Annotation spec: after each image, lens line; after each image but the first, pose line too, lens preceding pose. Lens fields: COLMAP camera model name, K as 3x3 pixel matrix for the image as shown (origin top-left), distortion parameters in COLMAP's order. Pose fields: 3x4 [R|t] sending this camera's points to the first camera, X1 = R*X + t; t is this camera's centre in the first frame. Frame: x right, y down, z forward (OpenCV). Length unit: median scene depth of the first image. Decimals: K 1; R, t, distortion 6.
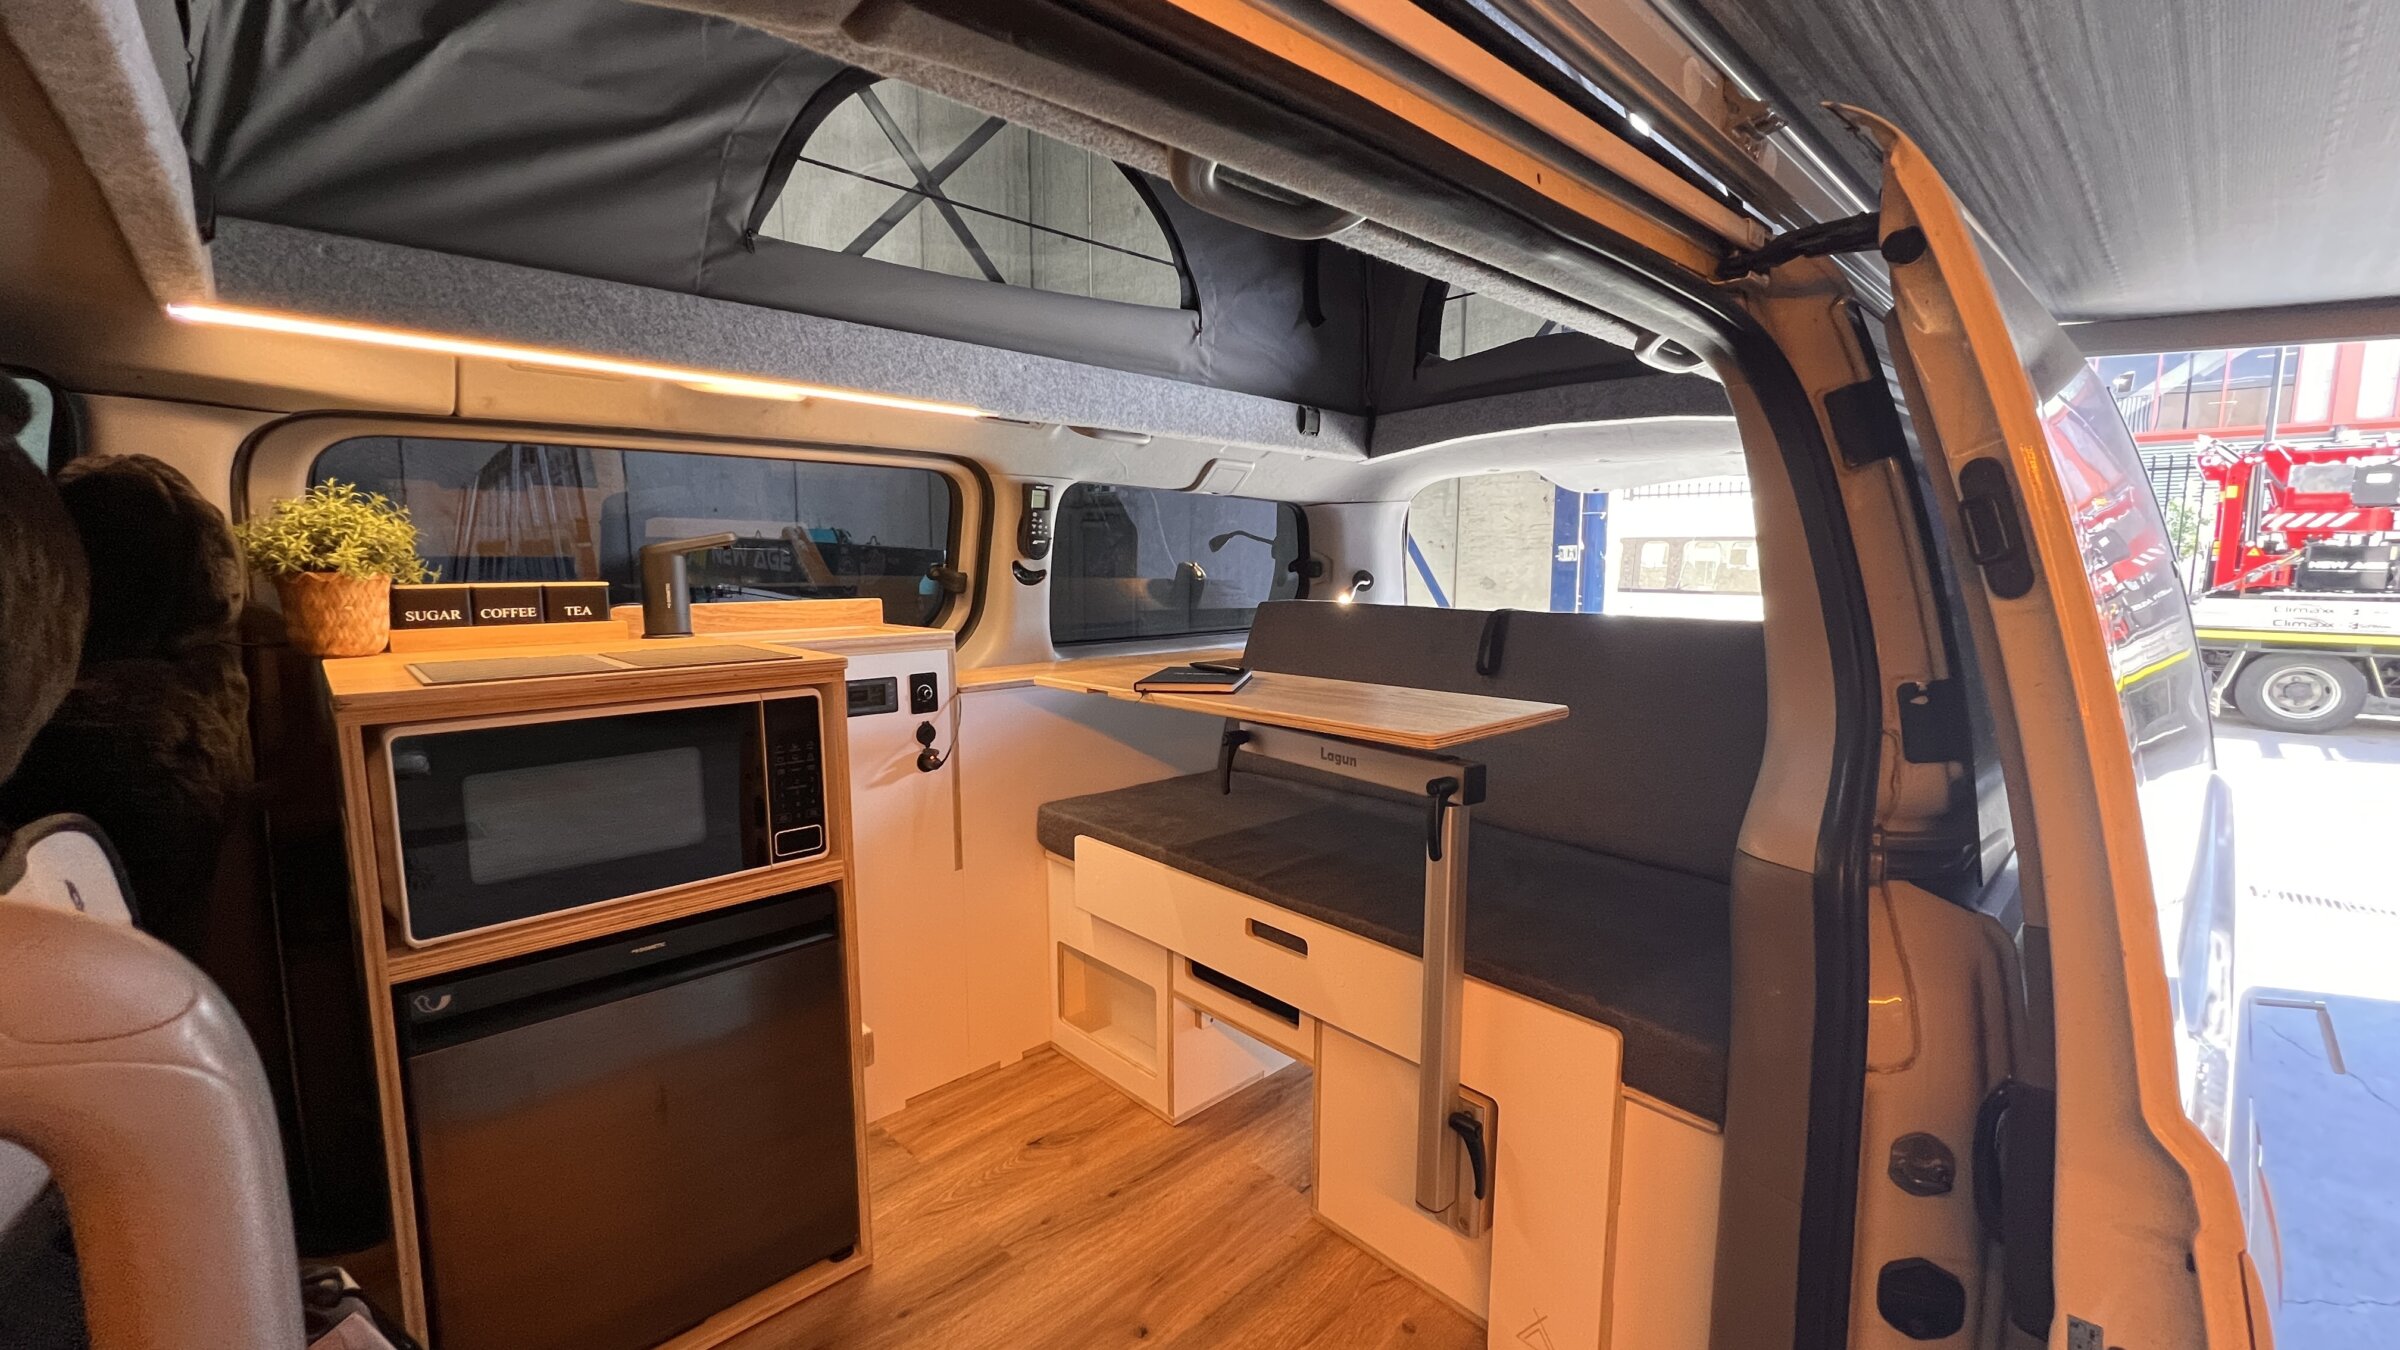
lens RADIAL K [[960.3, 0, 1211.4], [0, 960.3, 674.4], [0, 0, 1]] dist [-0.000128, 0.000114]
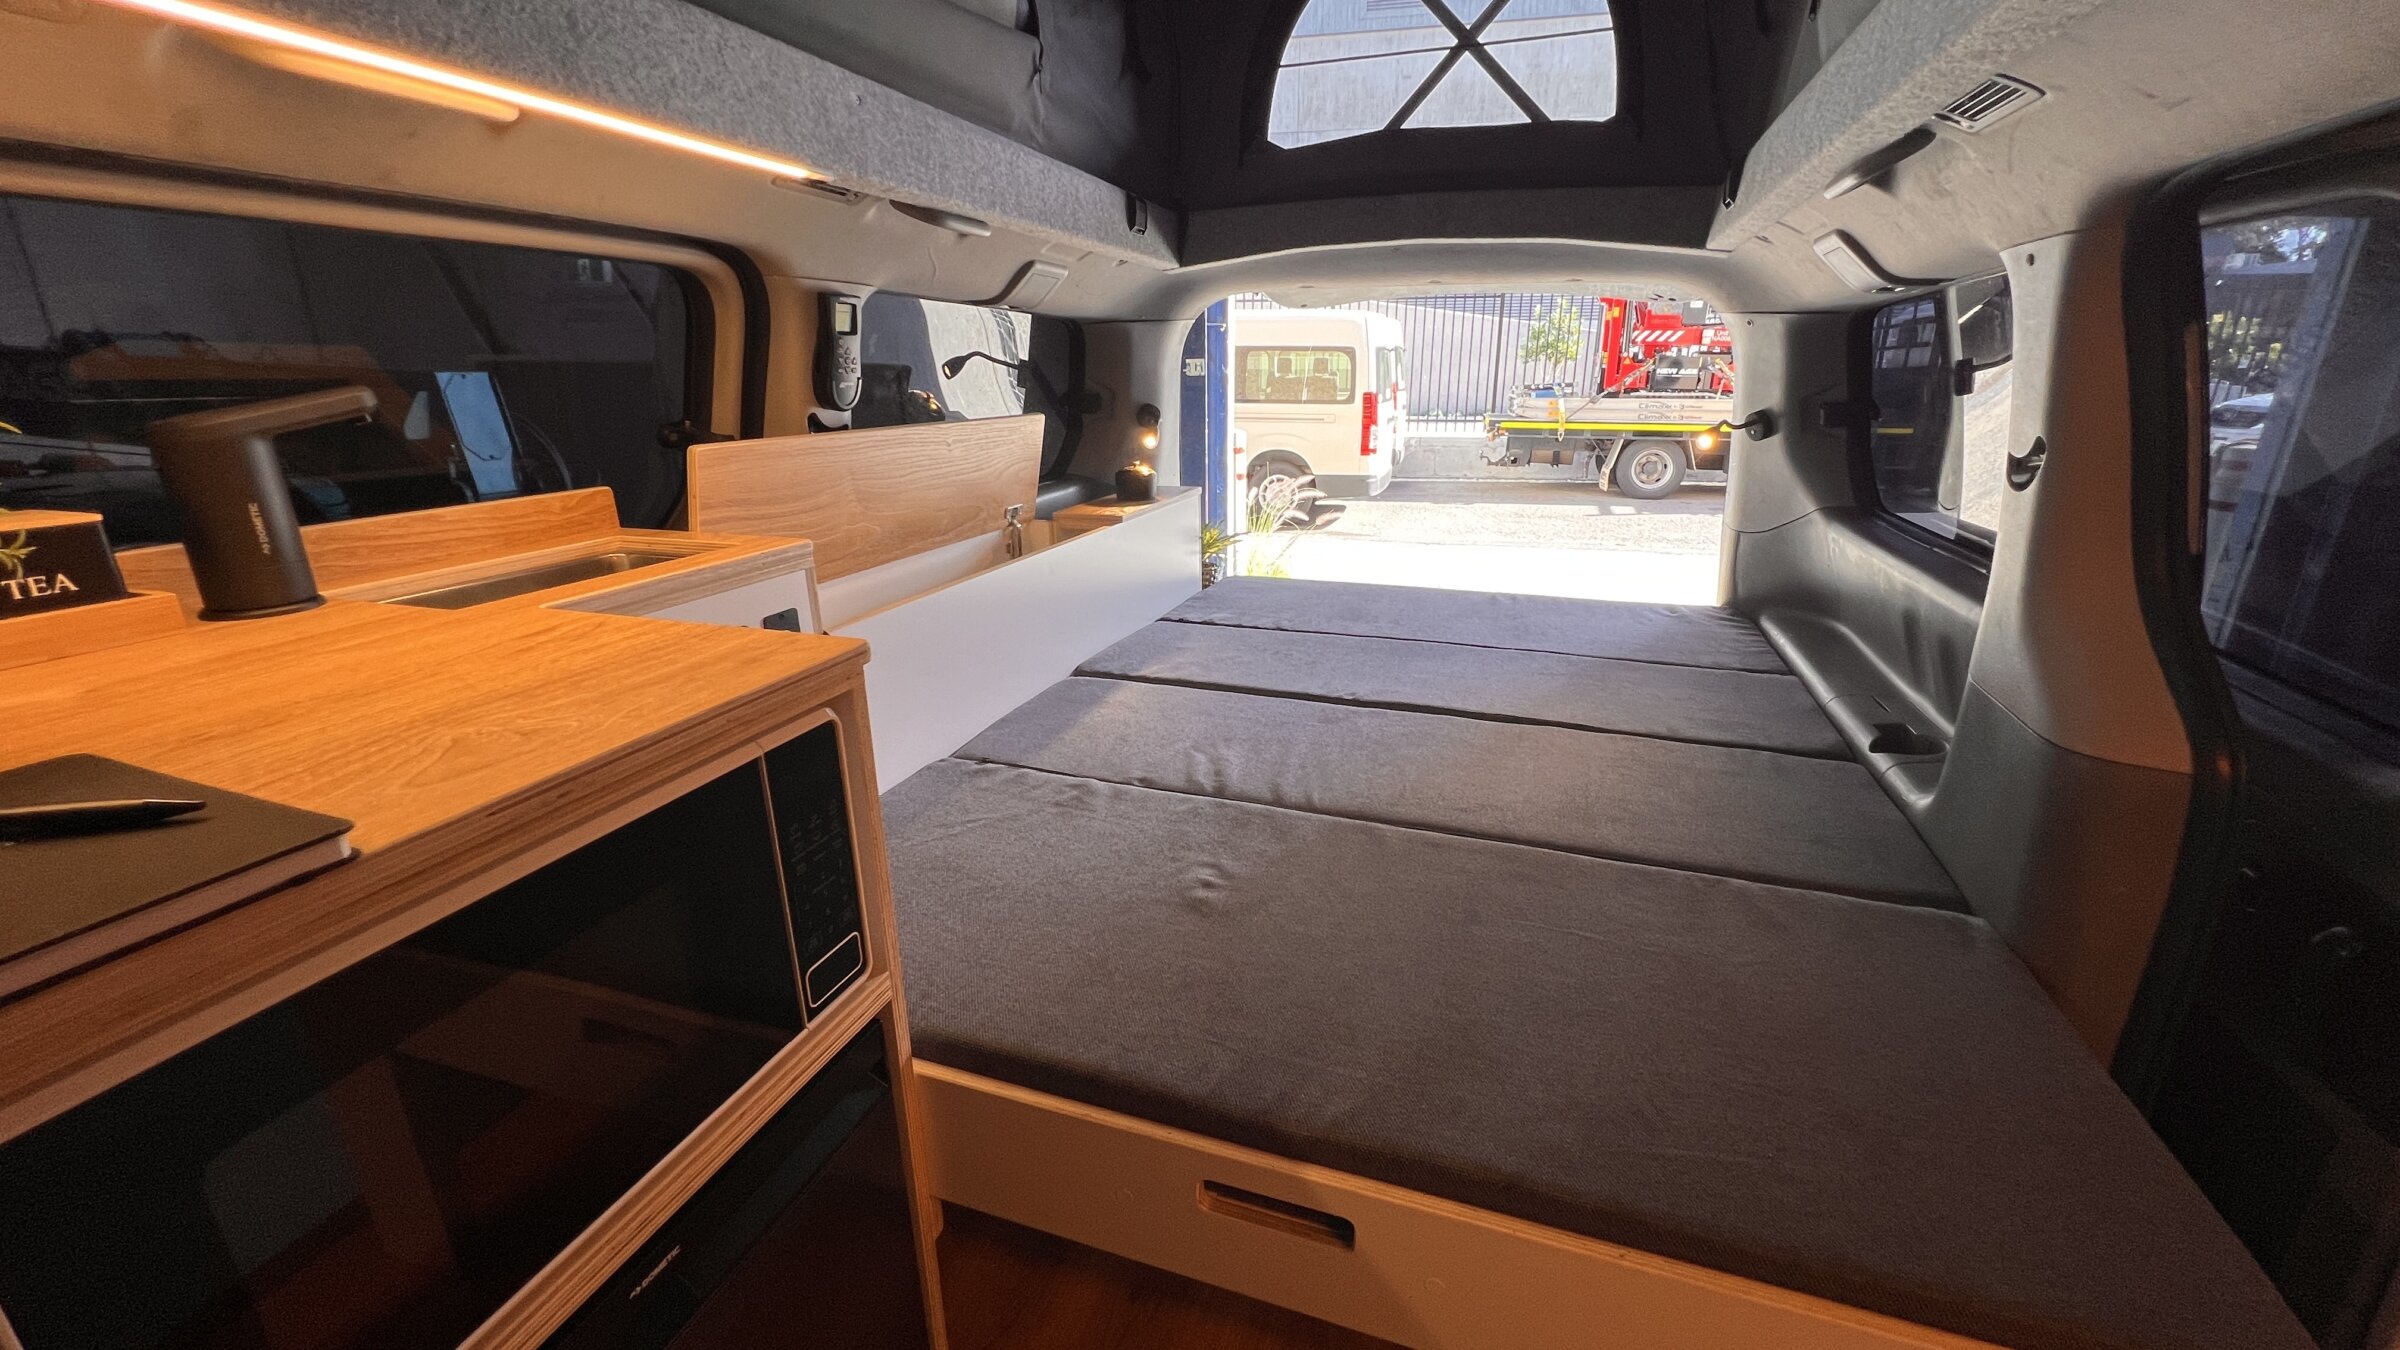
lens RADIAL K [[960.3, 0, 1211.4], [0, 960.3, 674.4], [0, 0, 1]] dist [-0.000128, 0.000114]
pose [[0.882776, -0.146642, 0.446321, -0.294135], [0.057504, 0.976620, 0.207137, -0.066164], [-0.466261, -0.157190, 0.870570, 0.271490]]
